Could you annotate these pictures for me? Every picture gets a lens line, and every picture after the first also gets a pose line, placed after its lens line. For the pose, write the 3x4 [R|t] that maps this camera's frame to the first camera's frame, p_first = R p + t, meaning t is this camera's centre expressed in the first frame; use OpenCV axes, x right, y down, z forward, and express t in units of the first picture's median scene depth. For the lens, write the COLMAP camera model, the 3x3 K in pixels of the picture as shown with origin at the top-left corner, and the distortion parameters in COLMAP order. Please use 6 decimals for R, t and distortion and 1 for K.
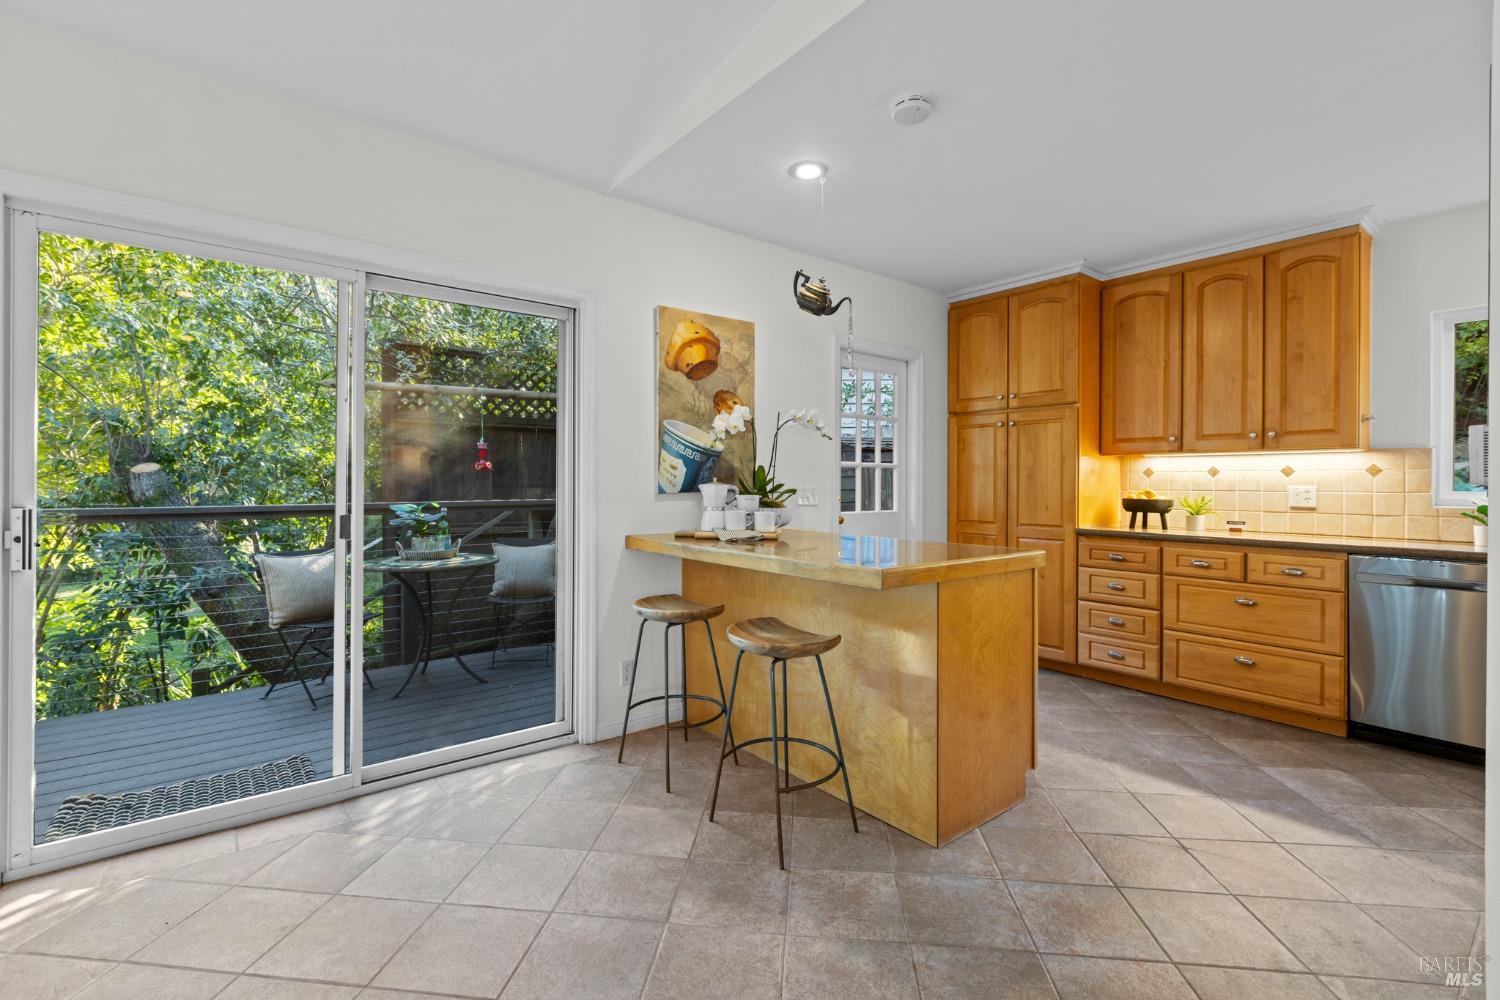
lens RADIAL K [[672.0, 0, 744.7], [0, 672.0, 485.8], [0, 0, 1]] dist [0.001337, 0.000190]
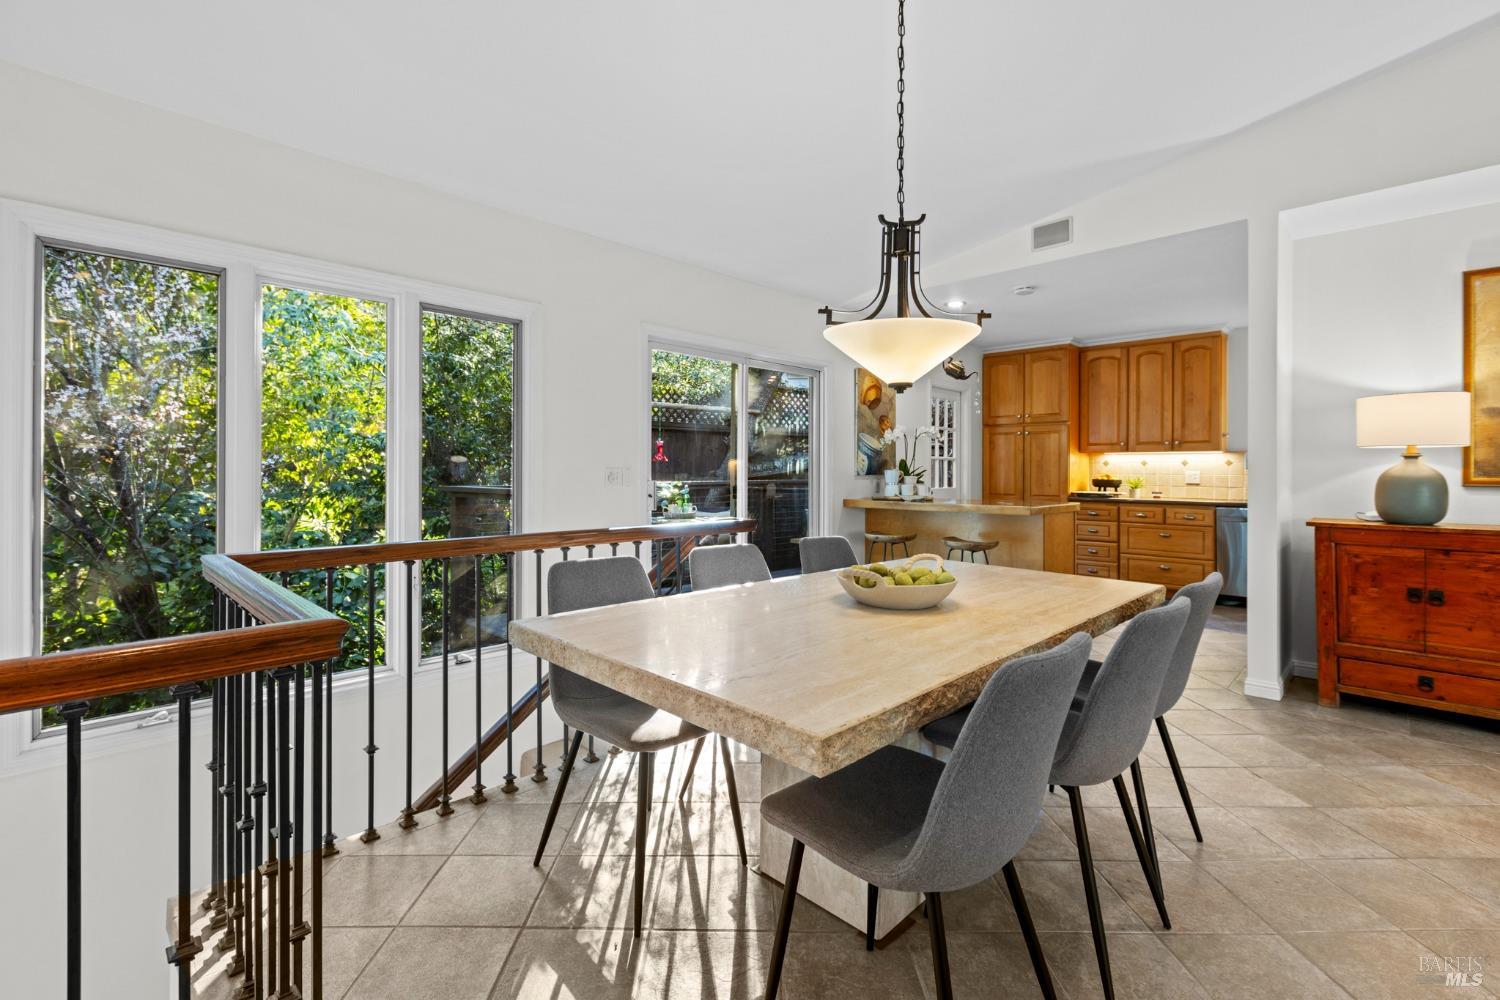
lens RADIAL K [[681.1, 0, 744.7], [0, 681.1, 471.9], [0, 0, 1]] dist [0.002433, 0.000394]
pose [[0.992281, 0.000099, 0.124011, -0.581530], [0.000327, 0.999994, -0.003419, 0.007552], [-0.124011, 0.003433, 0.992275, -0.655593]]
